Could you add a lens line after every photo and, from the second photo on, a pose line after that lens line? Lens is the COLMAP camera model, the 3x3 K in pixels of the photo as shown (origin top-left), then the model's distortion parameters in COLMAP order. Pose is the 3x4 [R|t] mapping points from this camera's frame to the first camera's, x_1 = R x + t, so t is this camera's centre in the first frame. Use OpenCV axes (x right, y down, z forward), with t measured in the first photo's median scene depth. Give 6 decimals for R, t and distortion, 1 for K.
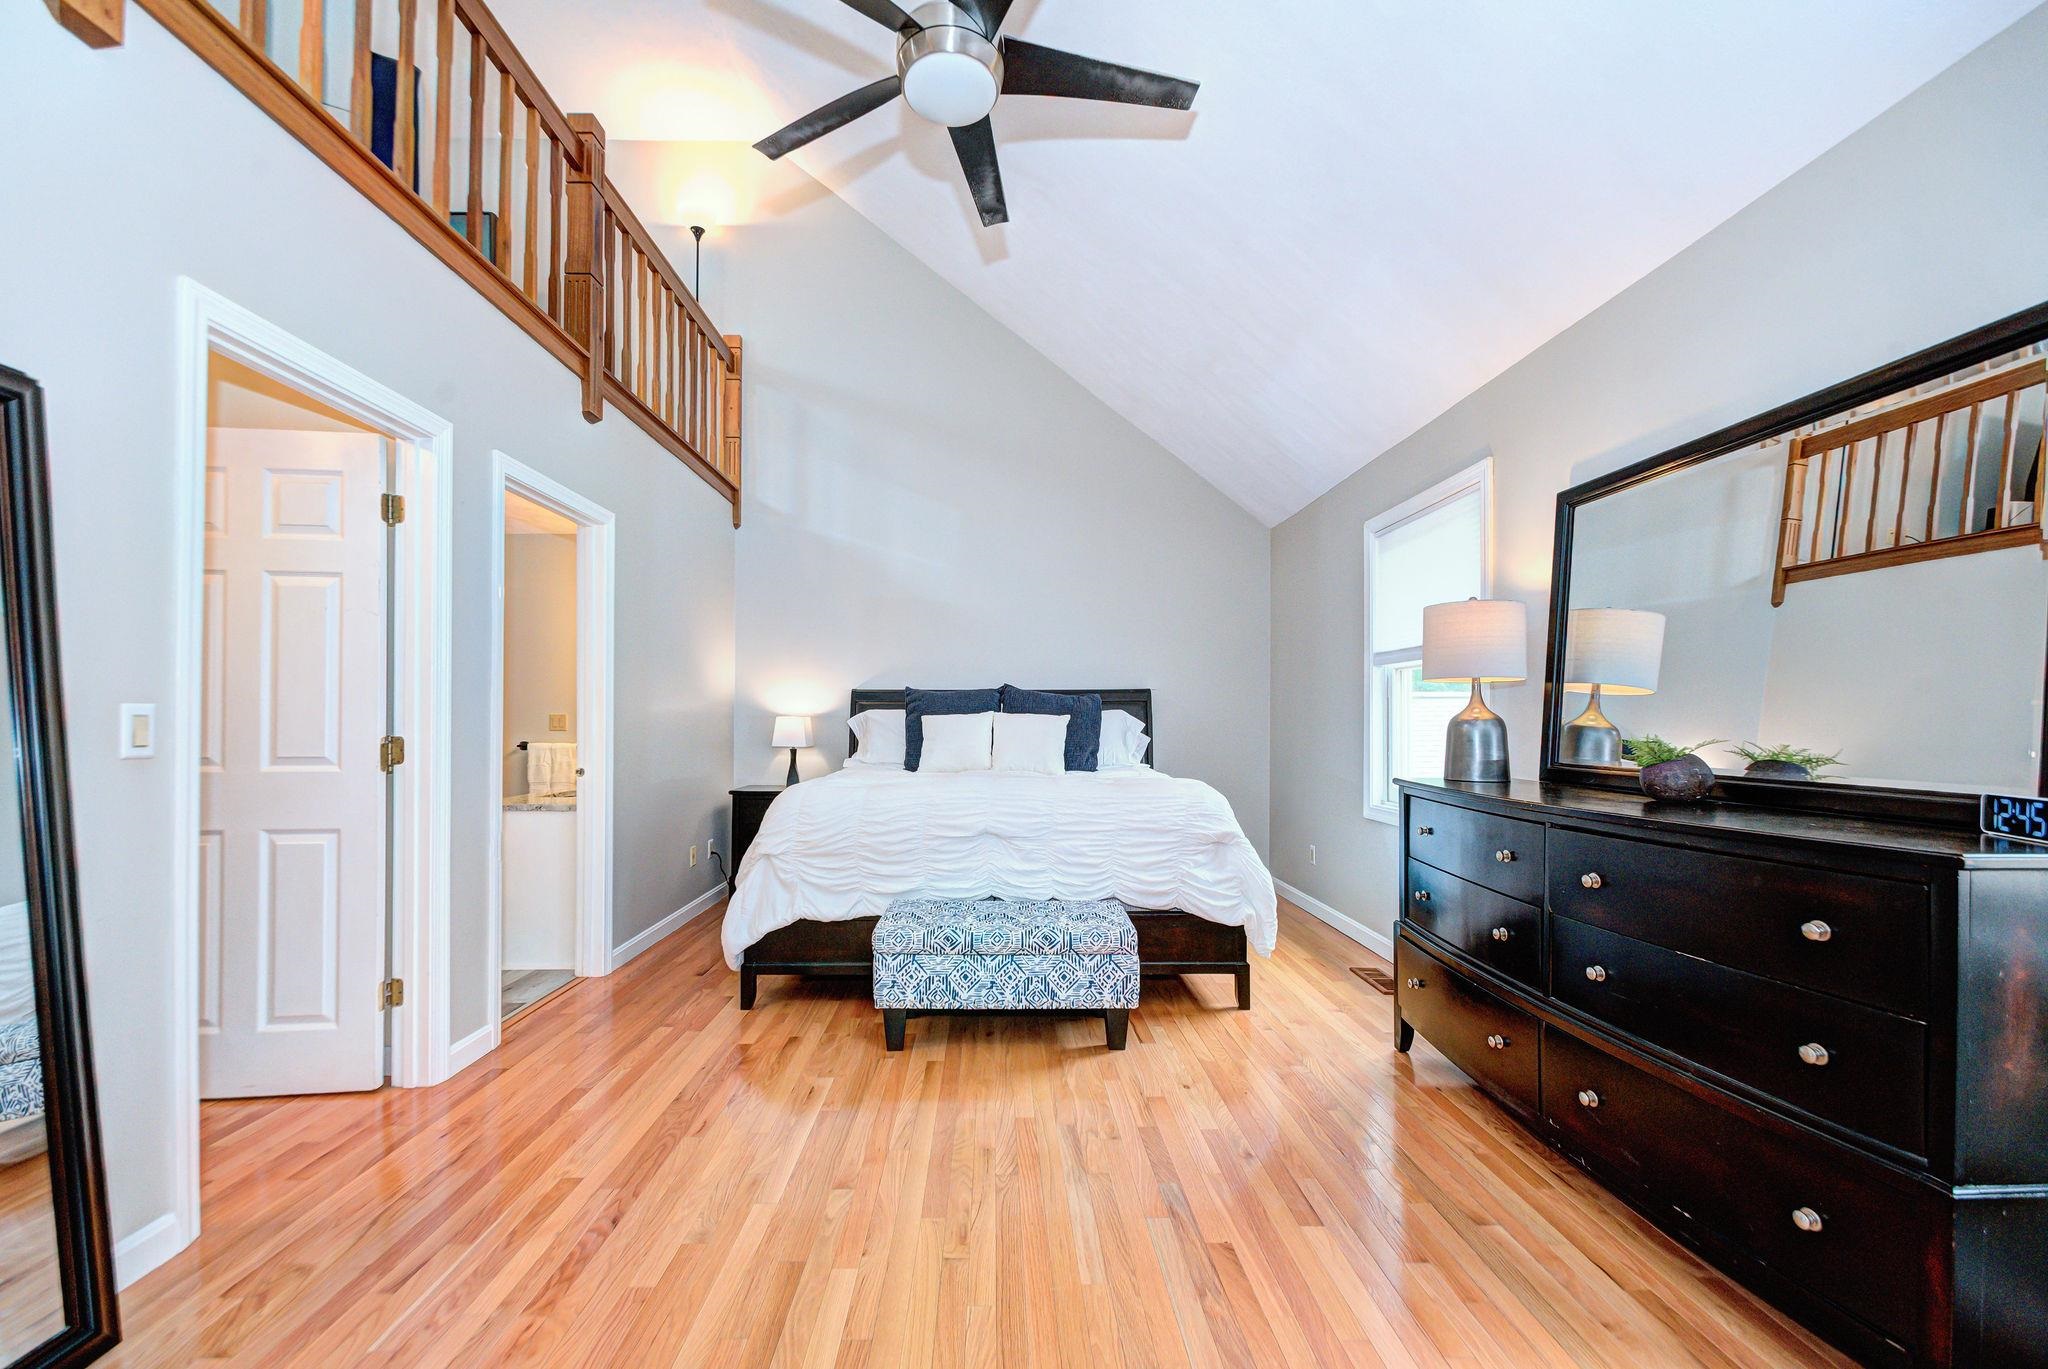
lens RADIAL K [[827.4, 0, 1026.3], [0, 827.4, 710.9], [0, 0, 1]] dist [0.002024, -0.005805]
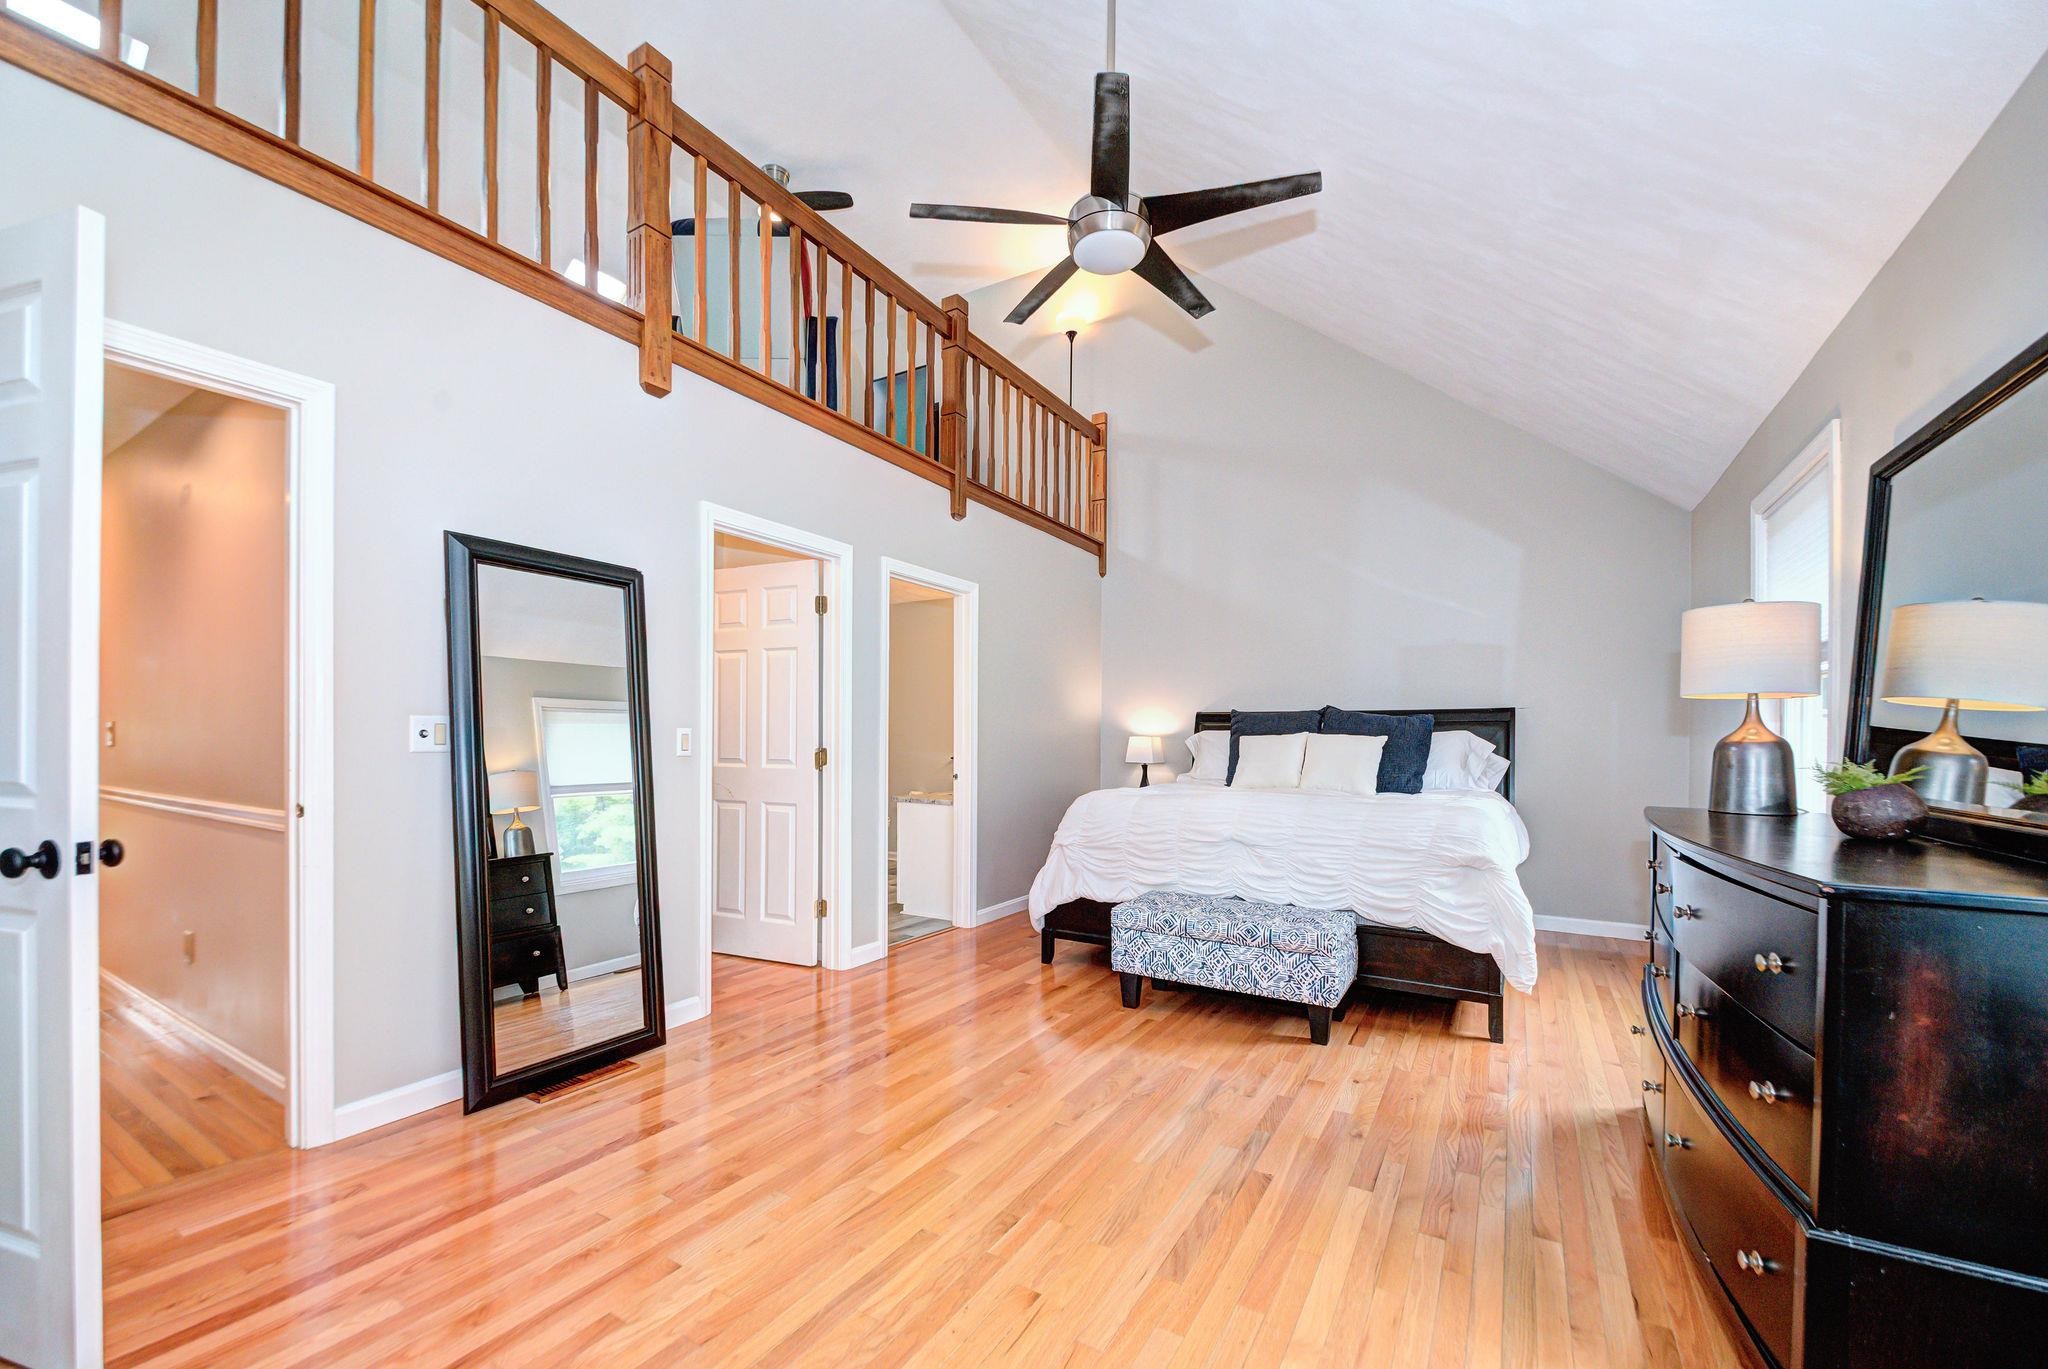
lens RADIAL K [[843.3, 0, 1020.9], [0, 843.3, 736.1], [0, 0, 1]] dist [0.000269, -0.006112]
pose [[0.841312, 0.002414, -0.540544, 0.369200], [0.000219, 0.999988, 0.004806, 0.000431], [0.540550, -0.004162, 0.841302, -0.136355]]
